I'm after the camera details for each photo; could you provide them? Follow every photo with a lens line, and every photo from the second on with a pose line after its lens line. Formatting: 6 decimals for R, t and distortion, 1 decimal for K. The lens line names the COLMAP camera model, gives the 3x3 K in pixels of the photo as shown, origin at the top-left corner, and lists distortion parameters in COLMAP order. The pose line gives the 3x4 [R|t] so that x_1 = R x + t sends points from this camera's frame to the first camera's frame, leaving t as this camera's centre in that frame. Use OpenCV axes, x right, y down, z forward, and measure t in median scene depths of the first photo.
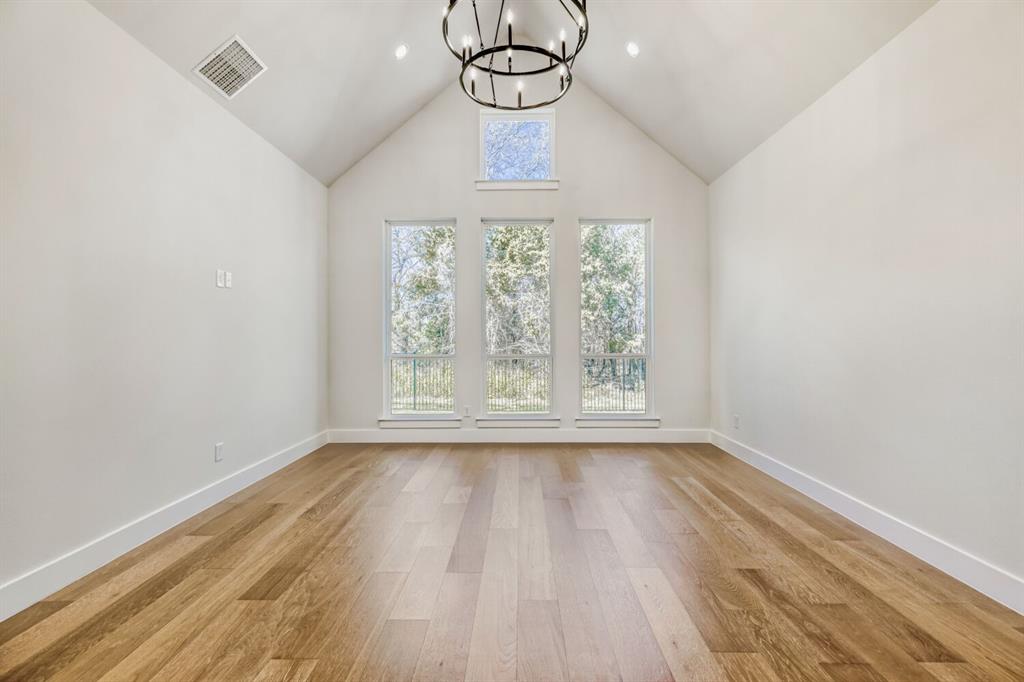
lens RADIAL K [[464.0, 0, 519.6], [0, 464.0, 339.6], [0, 0, 1]] dist [0.010718, -0.000516]
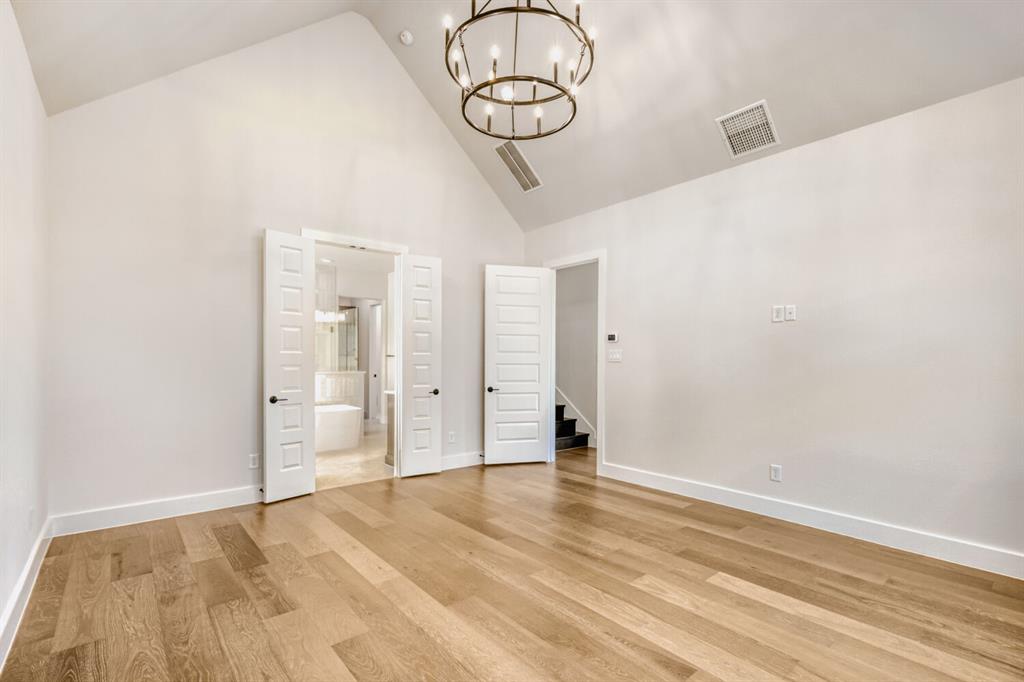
lens RADIAL K [[475.2, 0, 513.8], [0, 475.2, 357.7], [0, 0, 1]] dist [0.000598, 0.000118]
pose [[-0.778015, -0.003141, -0.628237, 0.586000], [-0.006052, 0.999979, 0.002495, -0.030182], [0.628216, 0.005743, -0.778018, 1.631377]]
